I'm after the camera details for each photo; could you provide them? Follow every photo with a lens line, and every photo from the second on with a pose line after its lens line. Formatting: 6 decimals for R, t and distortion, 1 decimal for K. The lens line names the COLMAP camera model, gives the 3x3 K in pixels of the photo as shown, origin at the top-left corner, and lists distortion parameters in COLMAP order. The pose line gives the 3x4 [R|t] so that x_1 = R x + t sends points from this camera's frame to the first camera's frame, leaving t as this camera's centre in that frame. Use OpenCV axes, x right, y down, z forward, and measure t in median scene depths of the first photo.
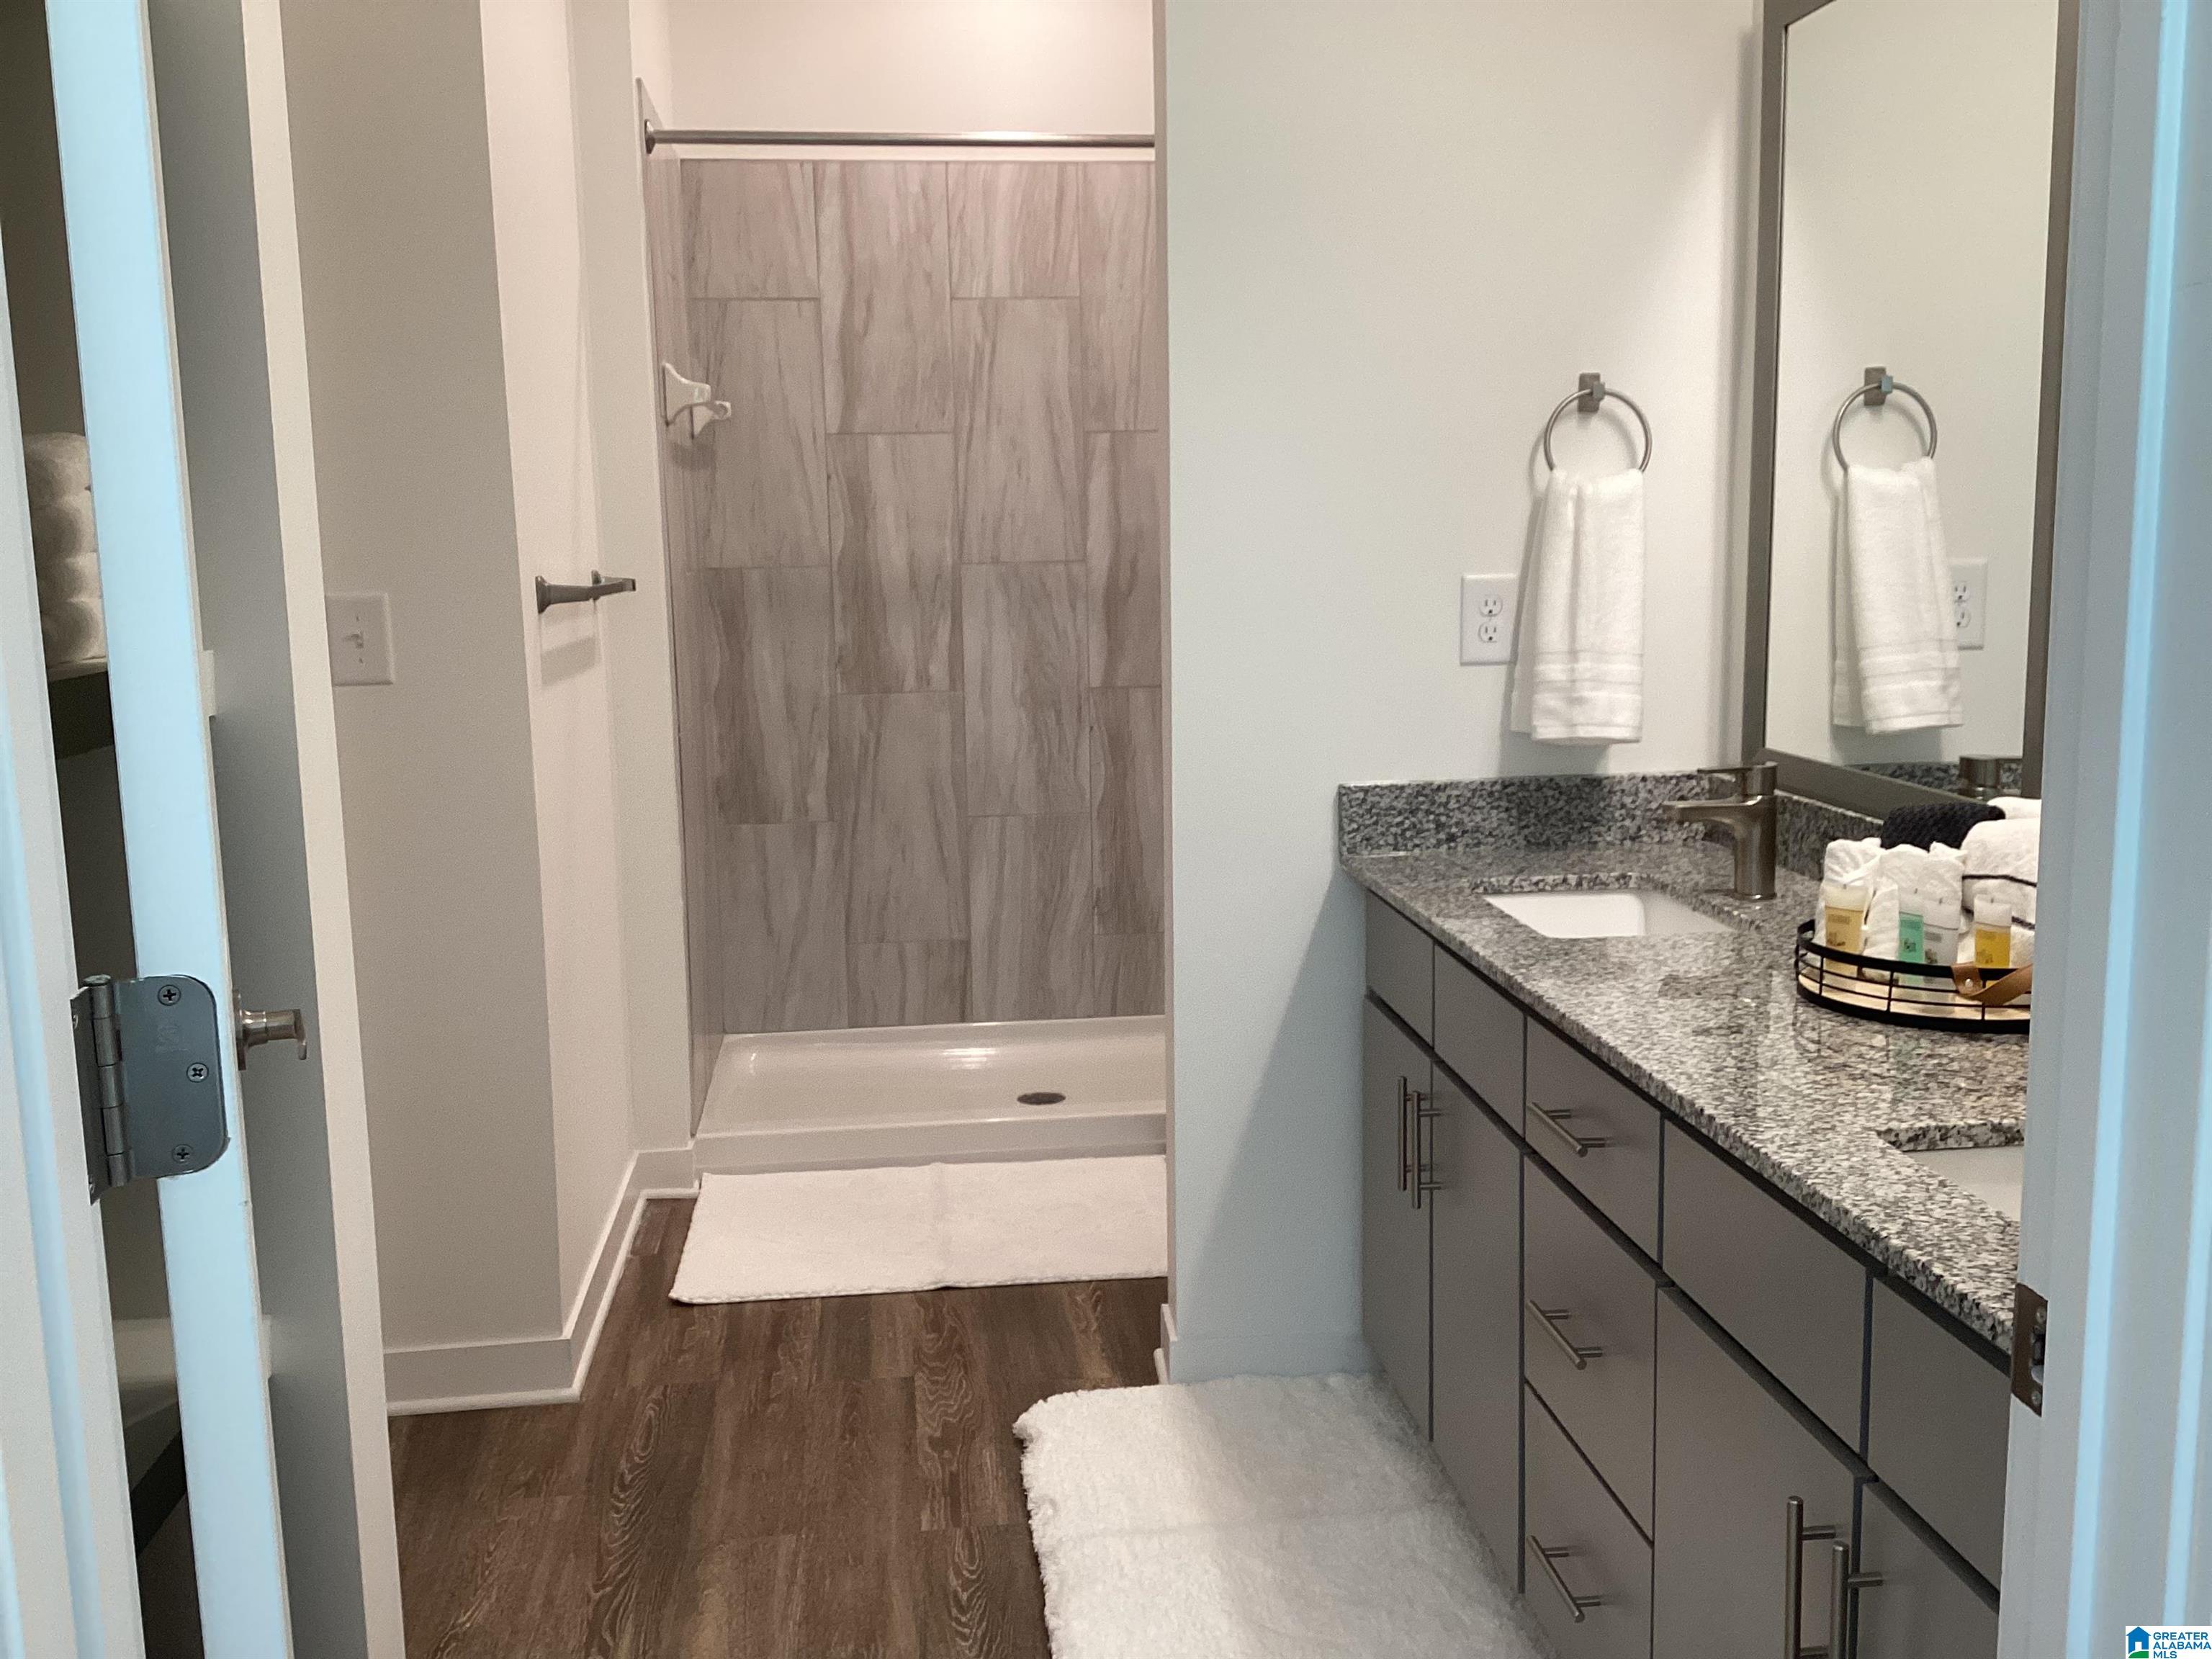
lens RADIAL K [[1981.0, 0, 1105.3], [0, 1981.0, 829.2], [0, 0, 1]] dist [0.098041, -0.156694]
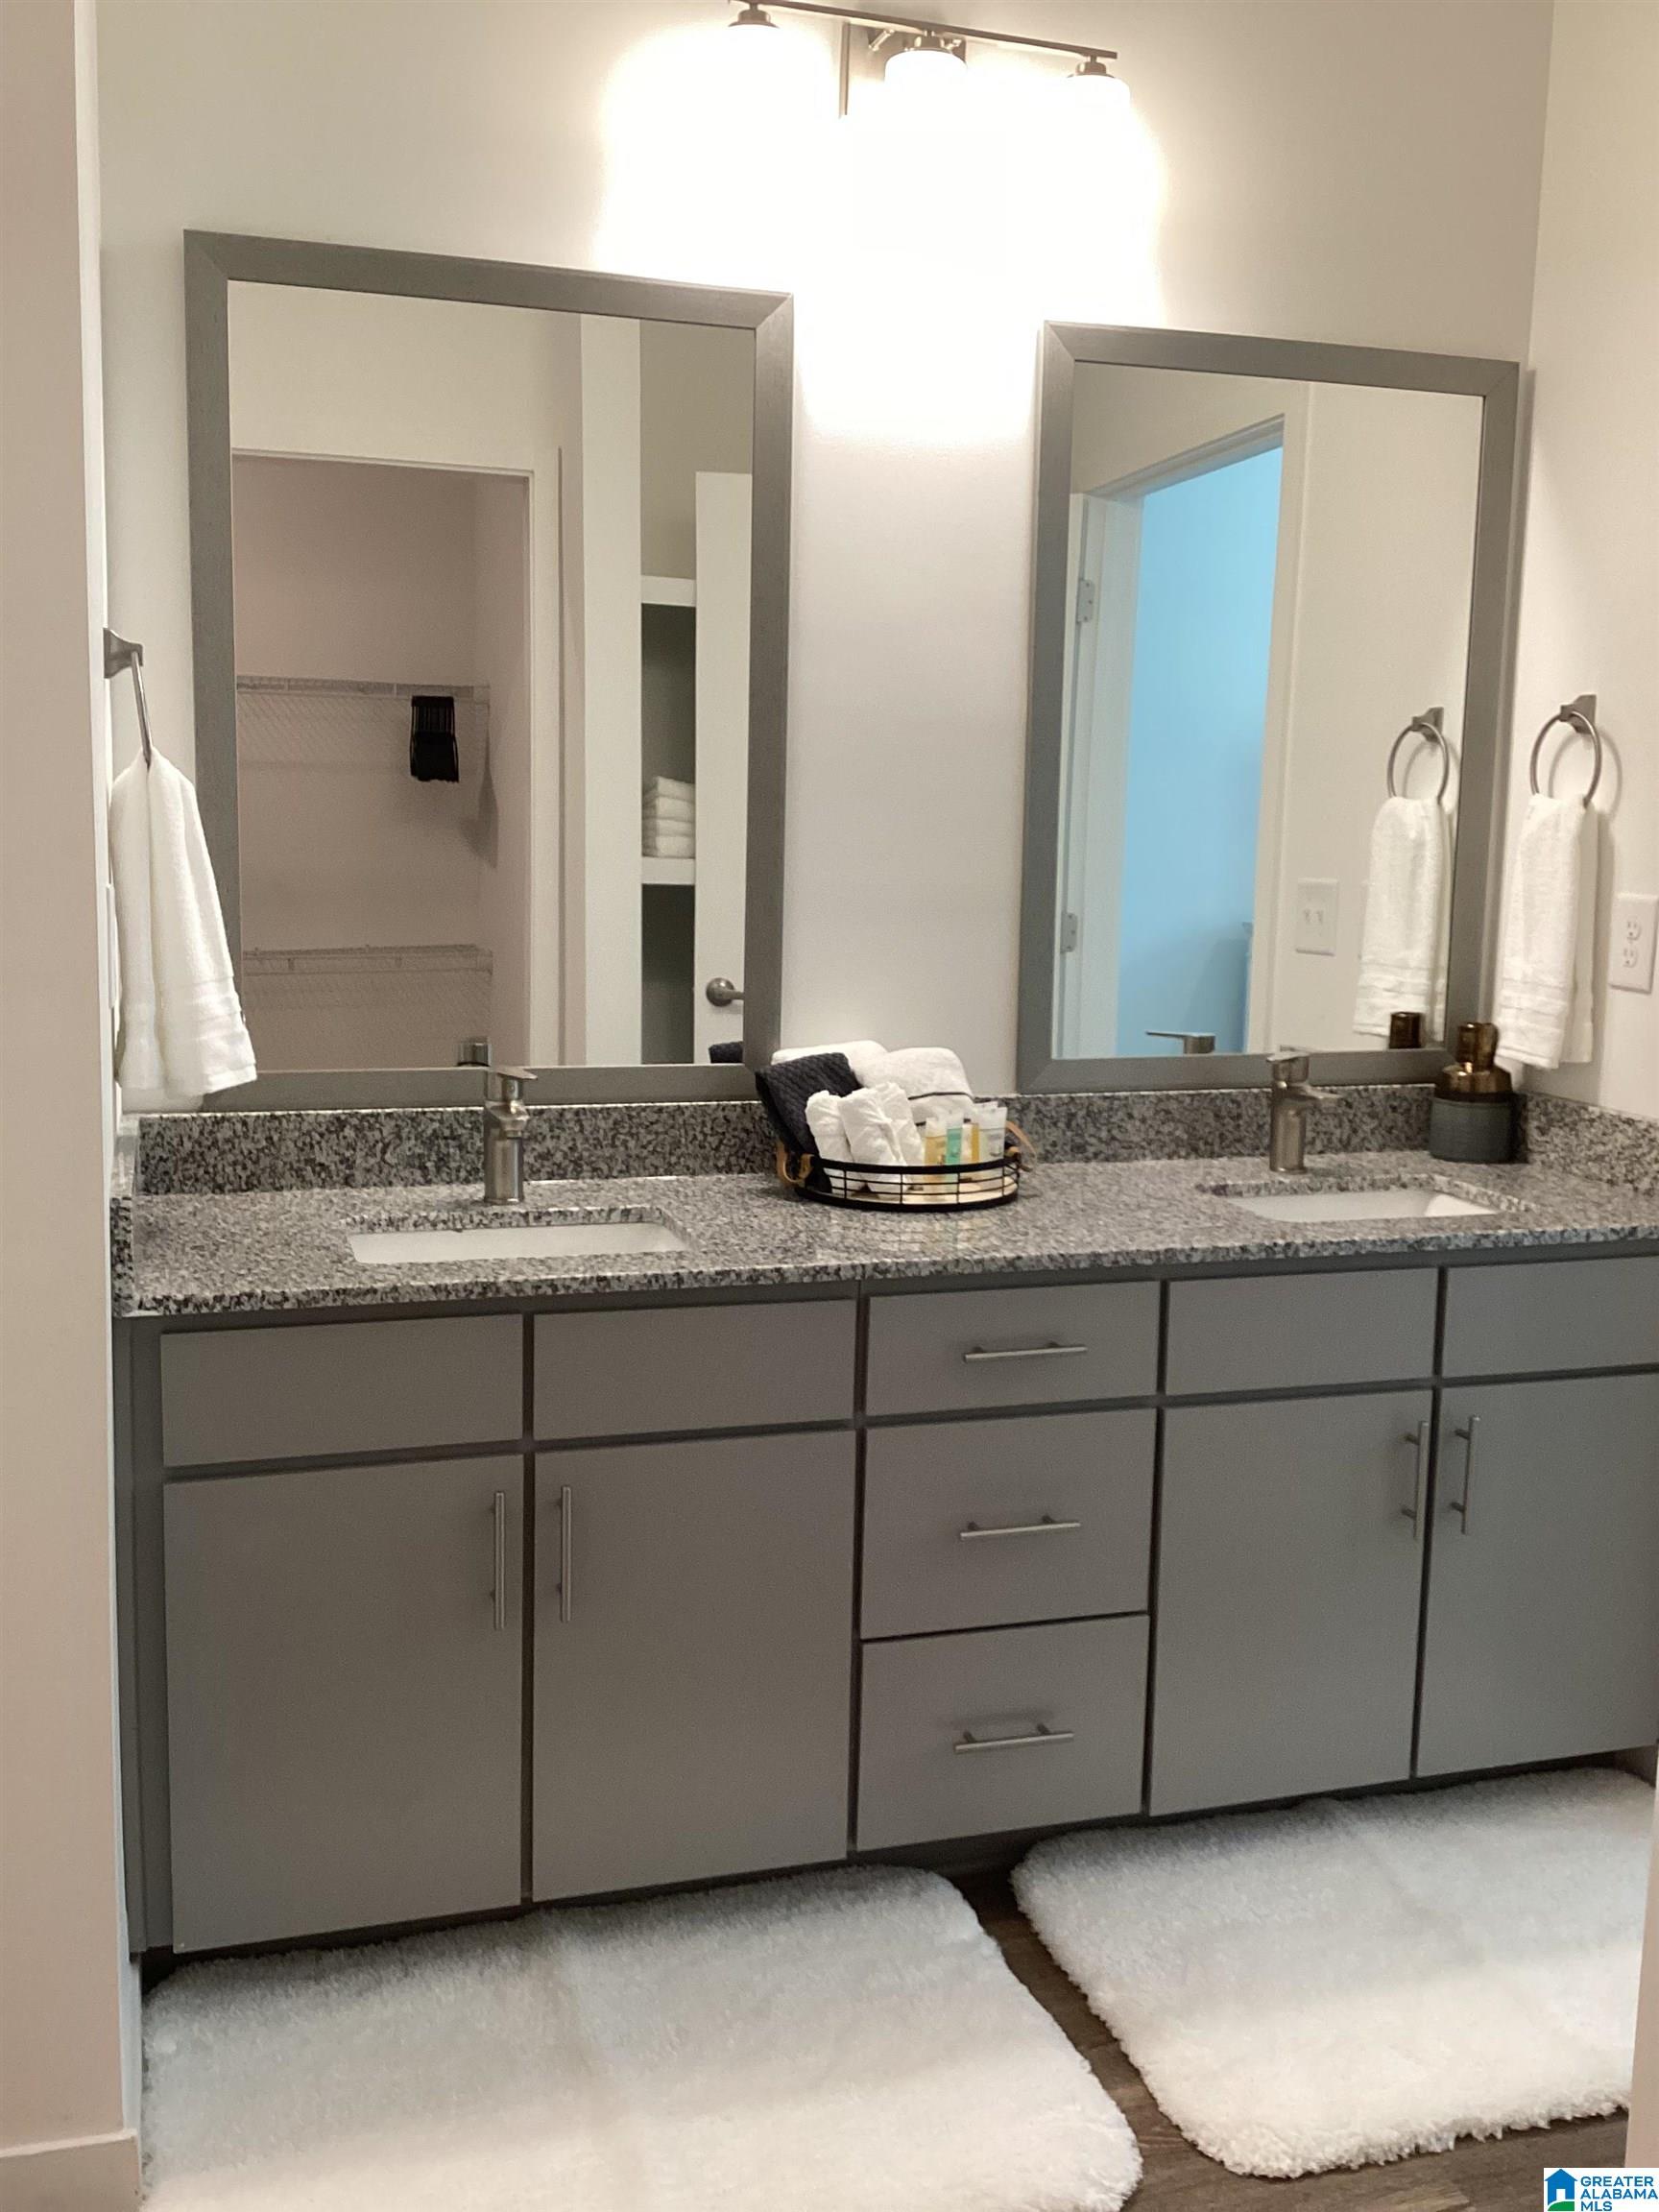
lens RADIAL K [[1981.0, 0, 829.8], [0, 1981.0, 1100.8], [0, 0, 1]] dist [0.098041, -0.156694]
pose [[-0.167686, -0.127471, 0.977565, -0.603732], [0.132514, 0.979692, 0.150479, -0.128031], [-0.976894, 0.154775, -0.147389, 0.865794]]
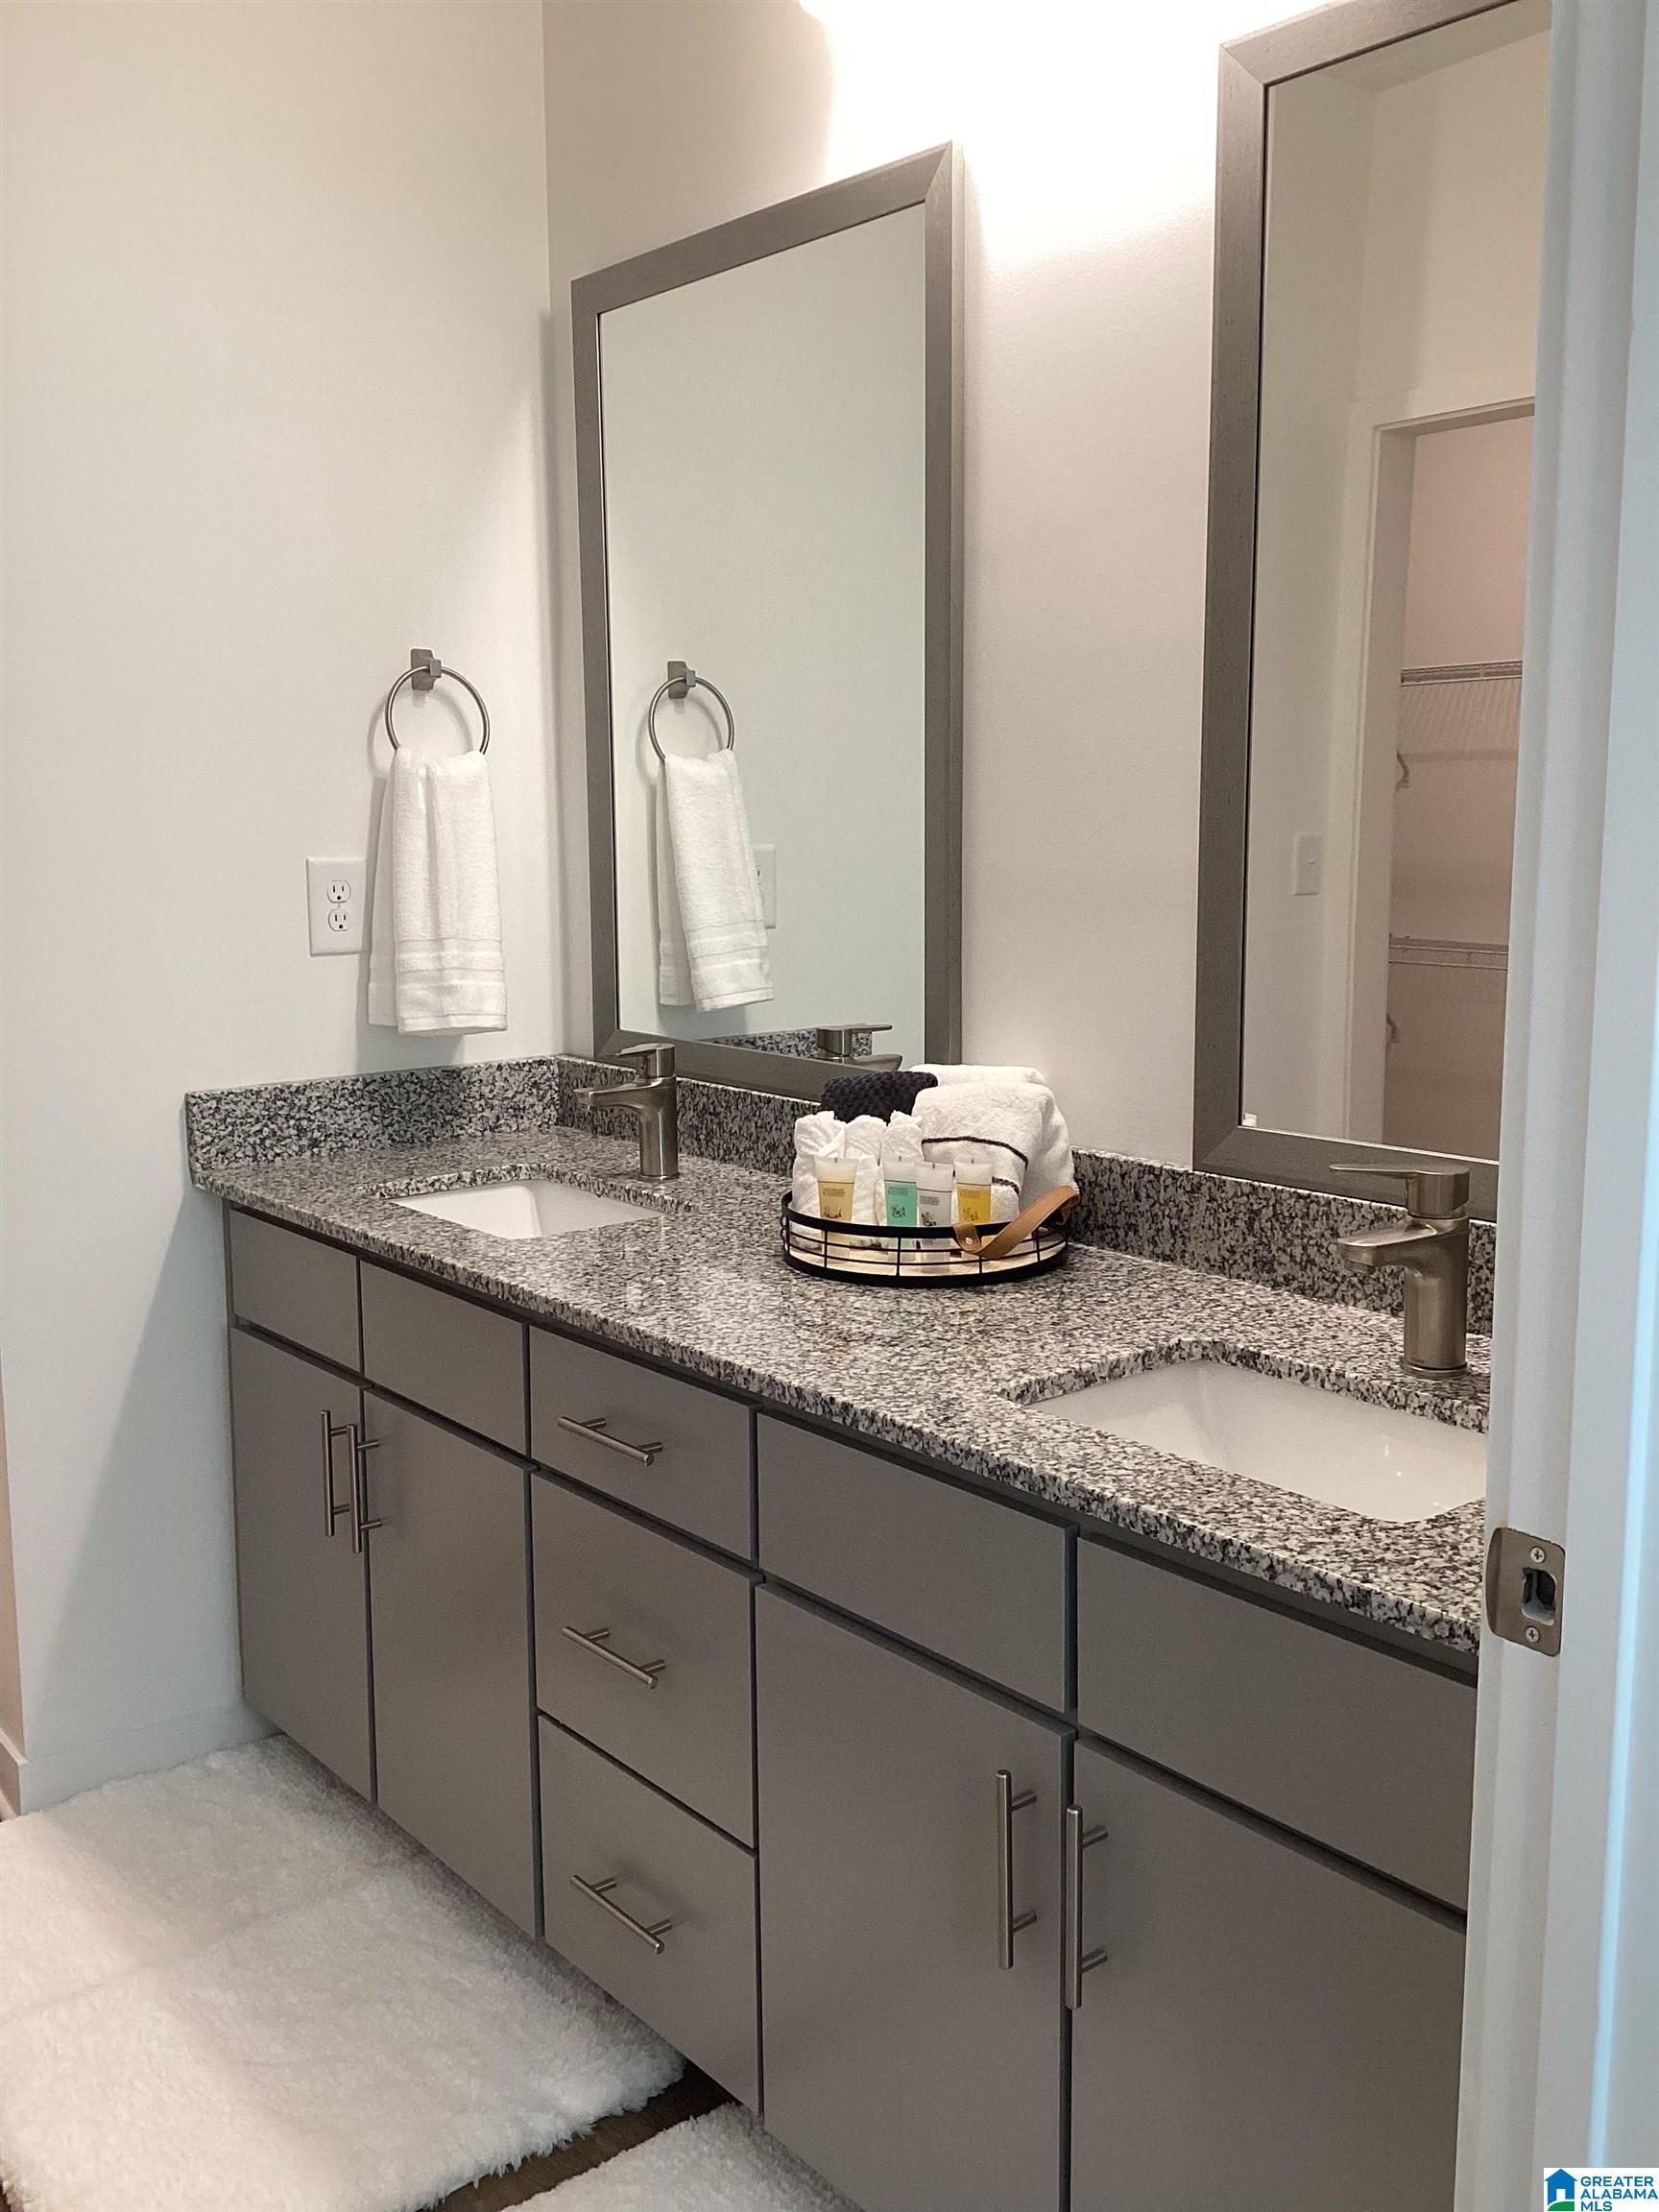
lens RADIAL K [[1981.0, 0, 843.3], [0, 1981.0, 1094.7], [0, 0, 1]] dist [0.098041, -0.156694]
pose [[0.844742, -0.067628, 0.530884, -0.118105], [0.073113, 0.997266, 0.010703, -0.010967], [-0.530156, 0.029774, 0.847377, 0.092879]]
